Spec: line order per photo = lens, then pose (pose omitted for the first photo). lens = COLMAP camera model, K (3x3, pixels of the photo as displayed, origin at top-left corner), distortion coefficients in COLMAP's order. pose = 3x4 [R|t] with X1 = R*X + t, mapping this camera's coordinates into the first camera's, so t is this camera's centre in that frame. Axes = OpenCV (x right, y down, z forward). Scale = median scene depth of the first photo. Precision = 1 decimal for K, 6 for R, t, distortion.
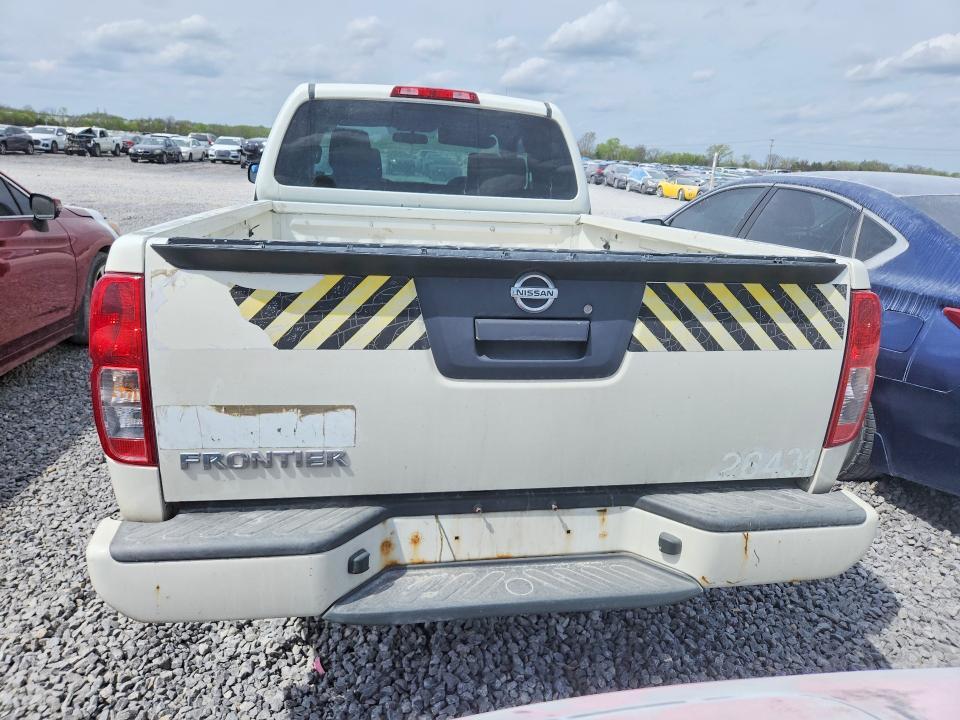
lens RADIAL K [[654.3, 0, 479.4], [0, 654.3, 348.3], [0, 0, 1]] dist [0.074314, -0.062350]
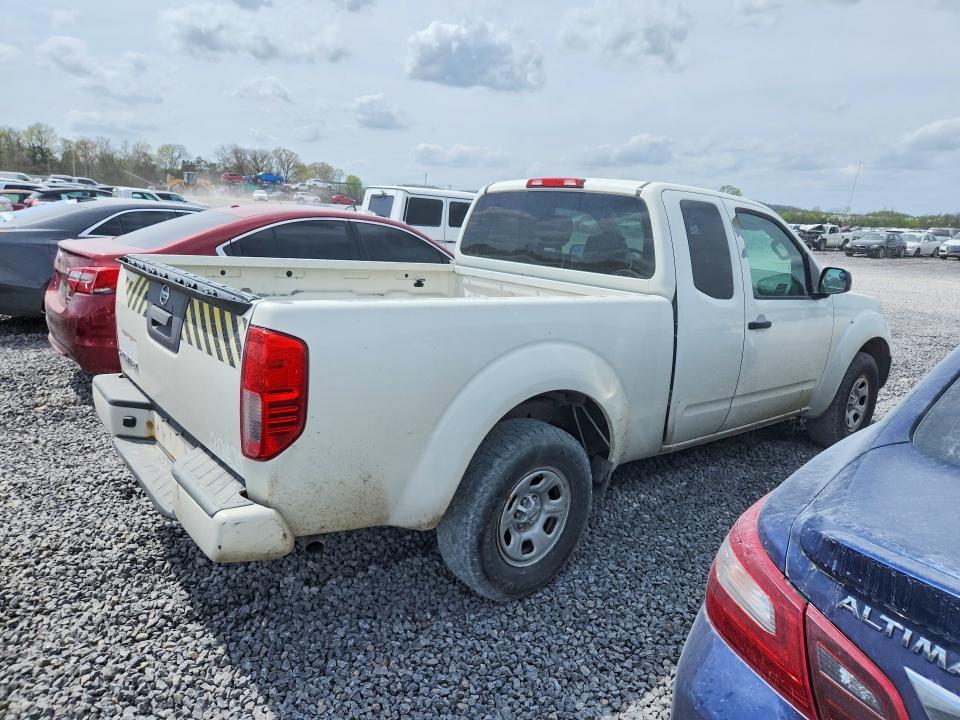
lens RADIAL K [[654.3, 0, 479.4], [0, 654.3, 348.3], [0, 0, 1]] dist [0.074314, -0.062350]
pose [[0.483839, 0.151172, -0.862002, 1.797061], [-0.268004, 0.963240, 0.018497, -0.180027], [0.833111, 0.222070, 0.506568, 0.729528]]
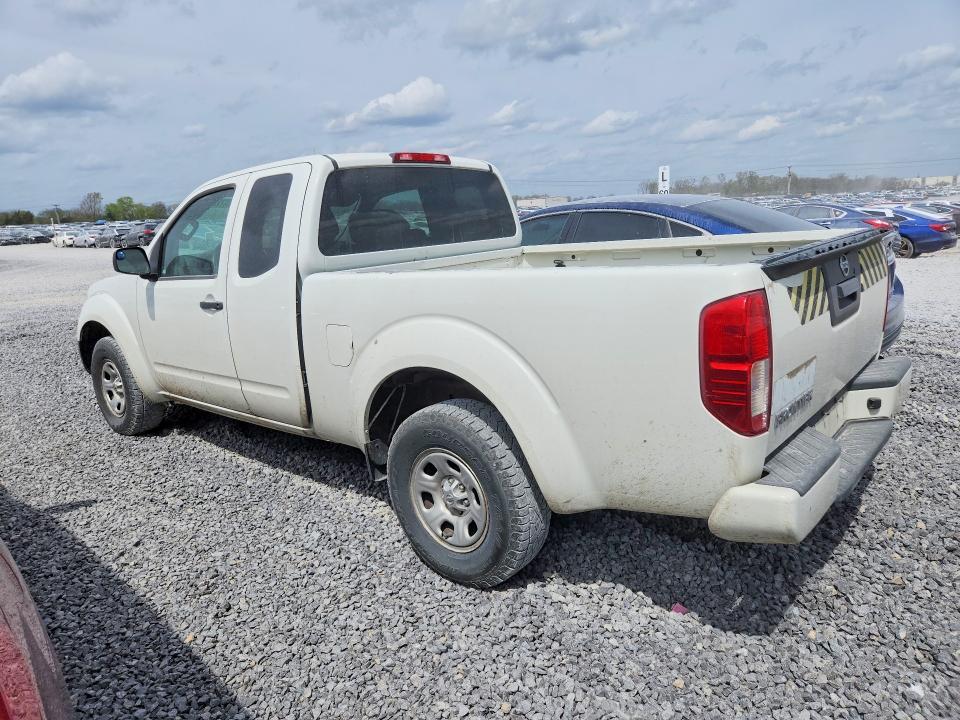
lens RADIAL K [[654.3, 0, 479.4], [0, 654.3, 348.3], [0, 0, 1]] dist [0.074314, -0.062350]
pose [[0.768132, -0.227696, 0.598437, -1.447714], [0.269295, 0.962836, 0.020687, -0.143576], [-0.580907, 0.145266, 0.800903, 0.197917]]
